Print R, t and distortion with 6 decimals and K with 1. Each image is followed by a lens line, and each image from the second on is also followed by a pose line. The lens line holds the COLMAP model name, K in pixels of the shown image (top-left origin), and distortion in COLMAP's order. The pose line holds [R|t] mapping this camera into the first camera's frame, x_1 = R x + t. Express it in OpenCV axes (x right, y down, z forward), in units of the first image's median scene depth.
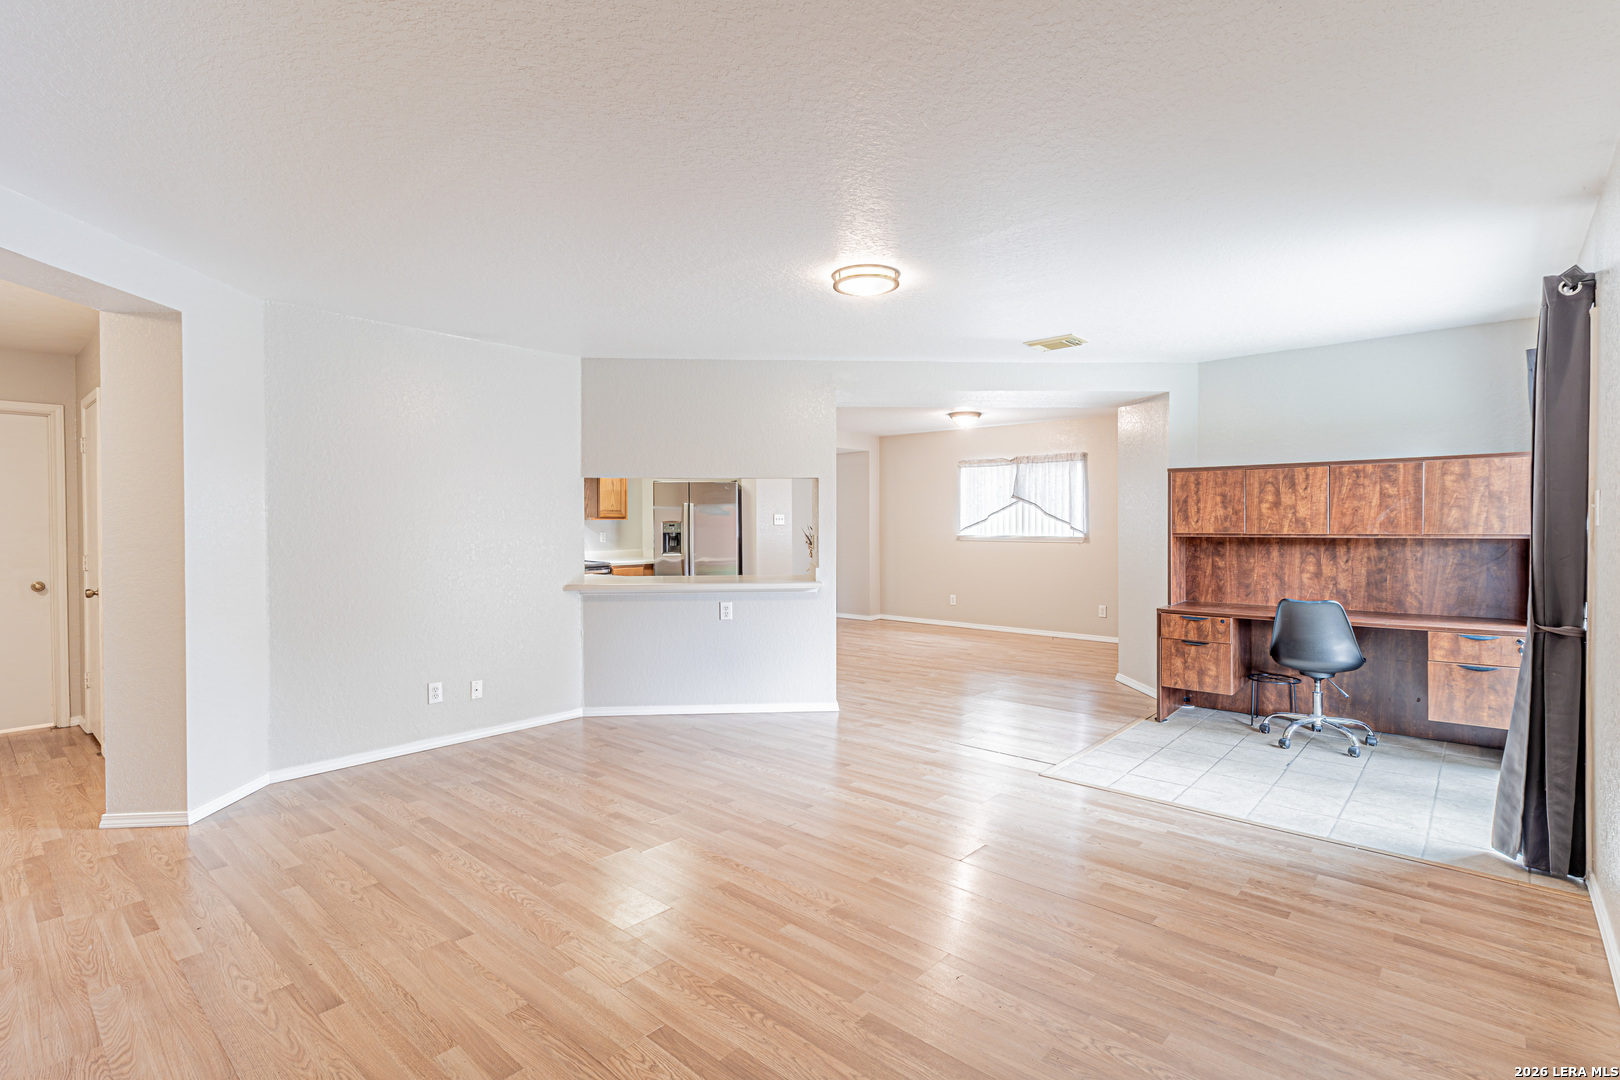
lens RADIAL K [[763.5, 0, 815.8], [0, 763.5, 532.6], [0, 0, 1]] dist [0.003598, 0.001362]
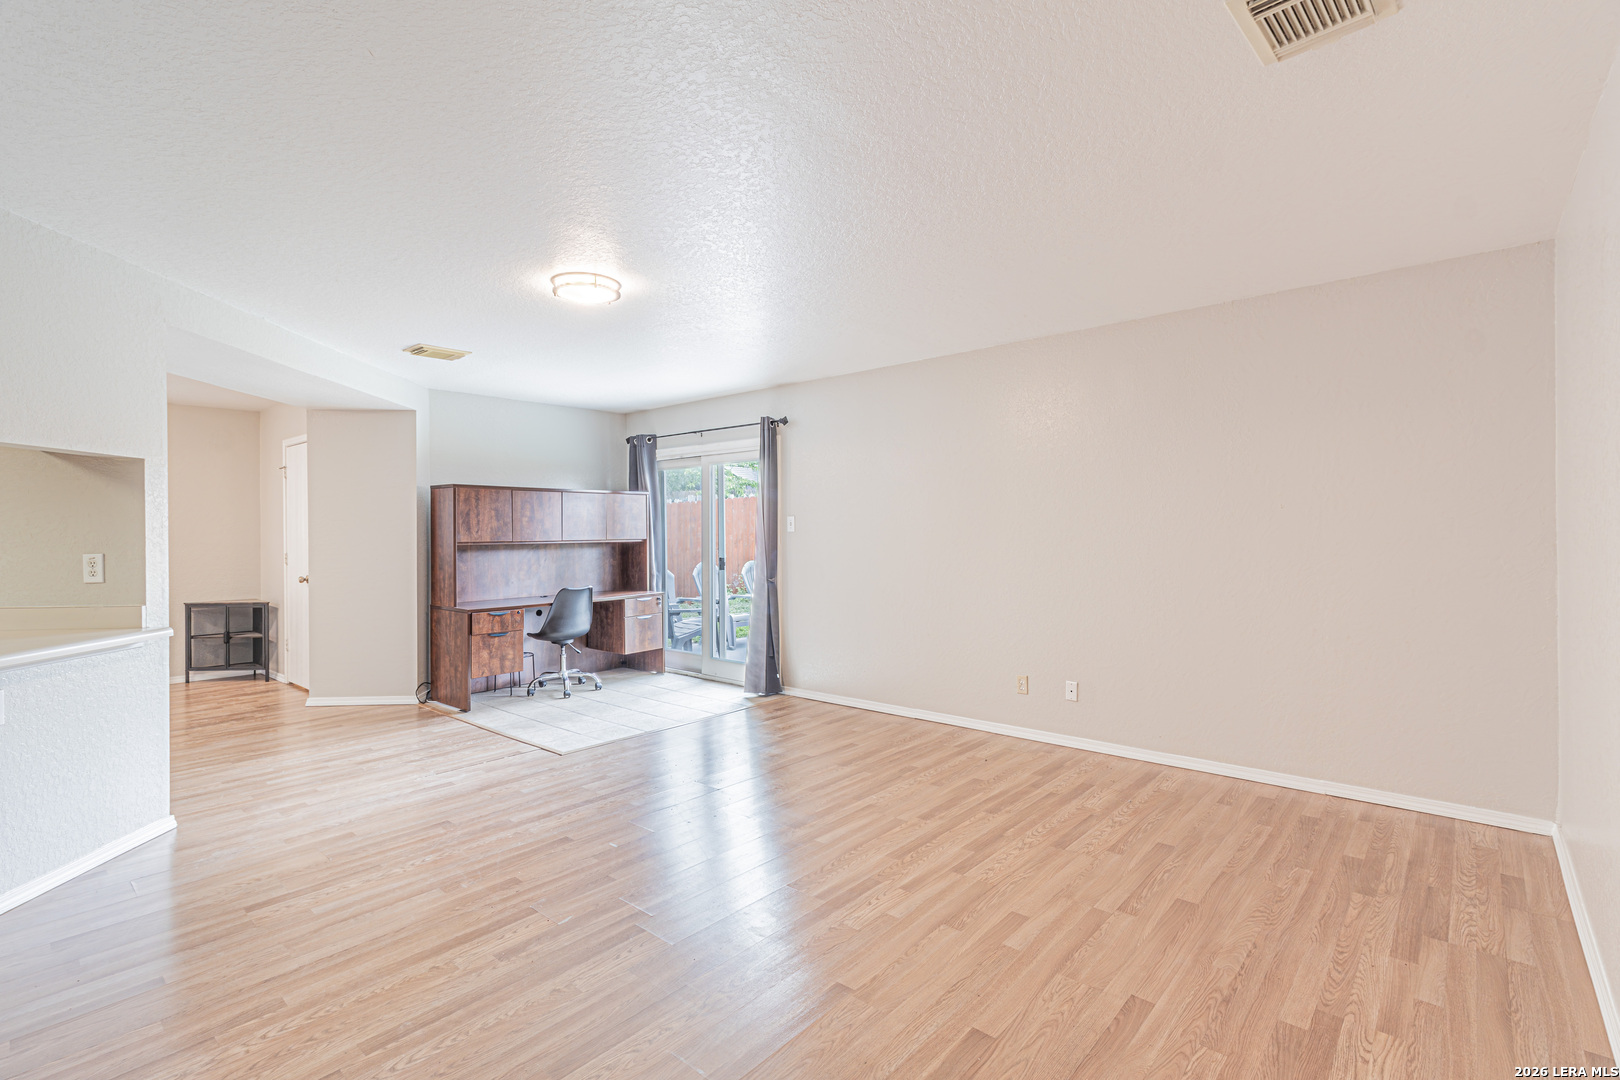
lens RADIAL K [[763.5, 0, 803.7], [0, 763.5, 534.4], [0, 0, 1]] dist [0.003598, 0.001362]
pose [[-0.002195, 0.000252, 0.999998, -0.728143], [0.021234, 0.999775, -0.000205, 0.000337], [-0.999772, 0.021234, -0.002200, 0.559621]]
